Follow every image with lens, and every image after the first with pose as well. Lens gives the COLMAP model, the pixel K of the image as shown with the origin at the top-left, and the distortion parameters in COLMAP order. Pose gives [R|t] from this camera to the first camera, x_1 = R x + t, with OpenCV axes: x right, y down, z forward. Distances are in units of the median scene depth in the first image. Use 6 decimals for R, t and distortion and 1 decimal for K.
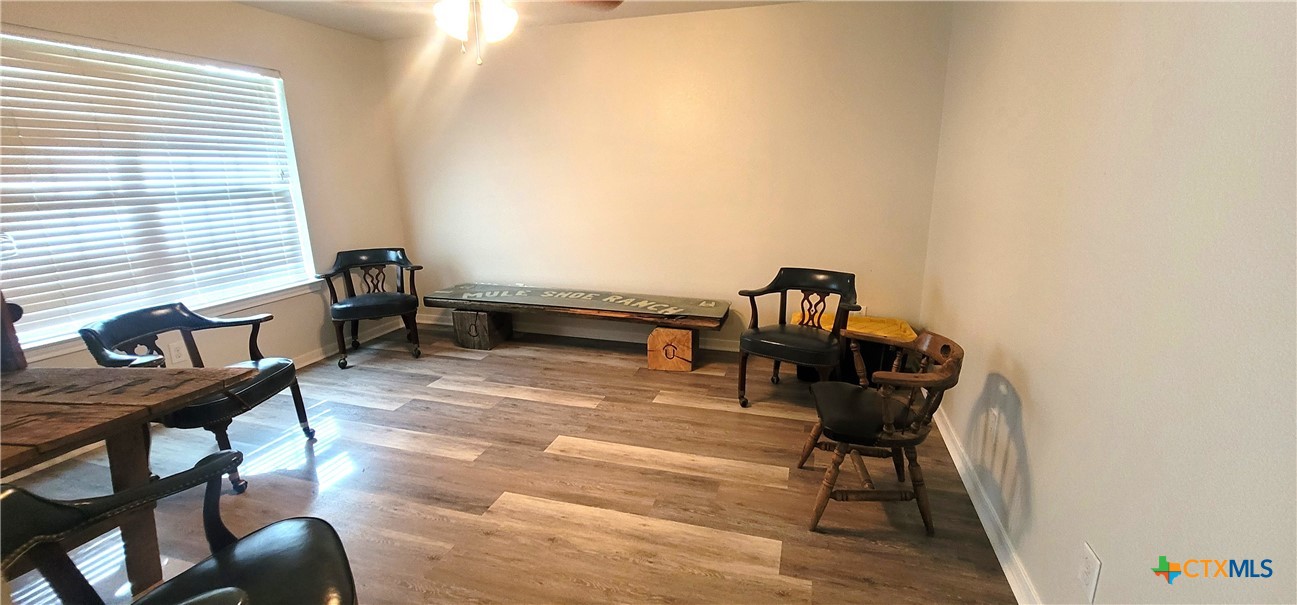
lens RADIAL K [[528.8, 0, 654.1], [0, 528.8, 306.0], [0, 0, 1]] dist [-0.007476, 0.001472]
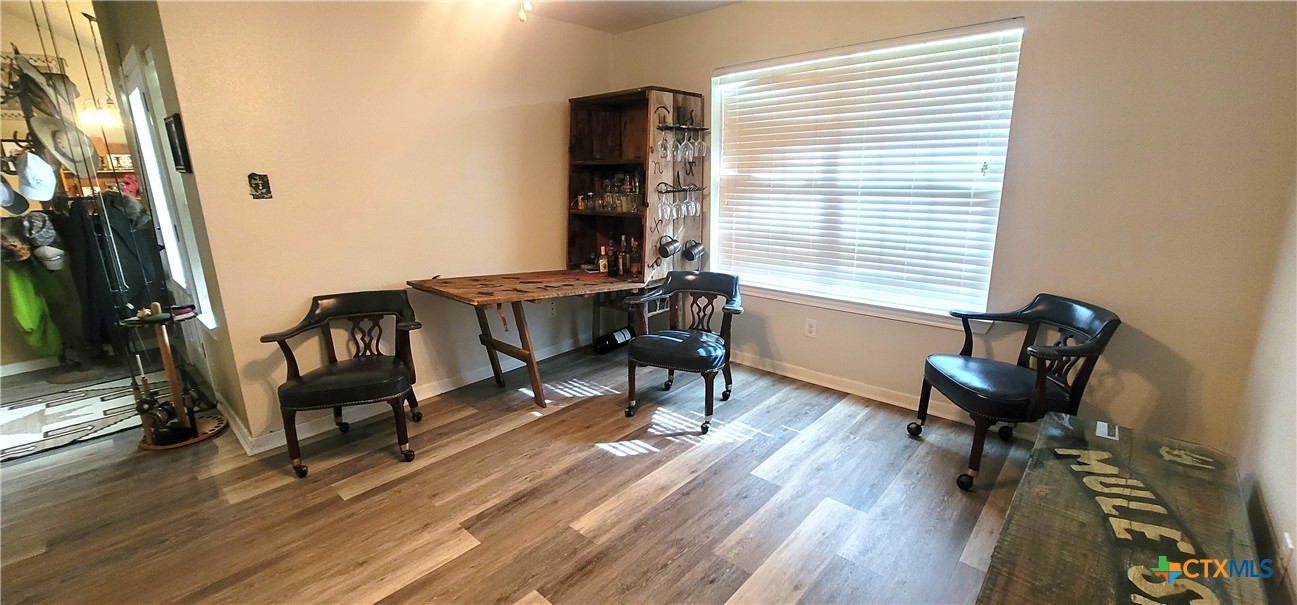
lens RADIAL K [[528.8, 0, 655.4], [0, 528.8, 303.5], [0, 0, 1]] dist [-0.007476, 0.001472]
pose [[-0.430186, 0.236815, -0.871125, 0.191260], [-0.210672, 0.911998, 0.351962, -0.278763], [0.877814, 0.334931, -0.342439, 1.057929]]
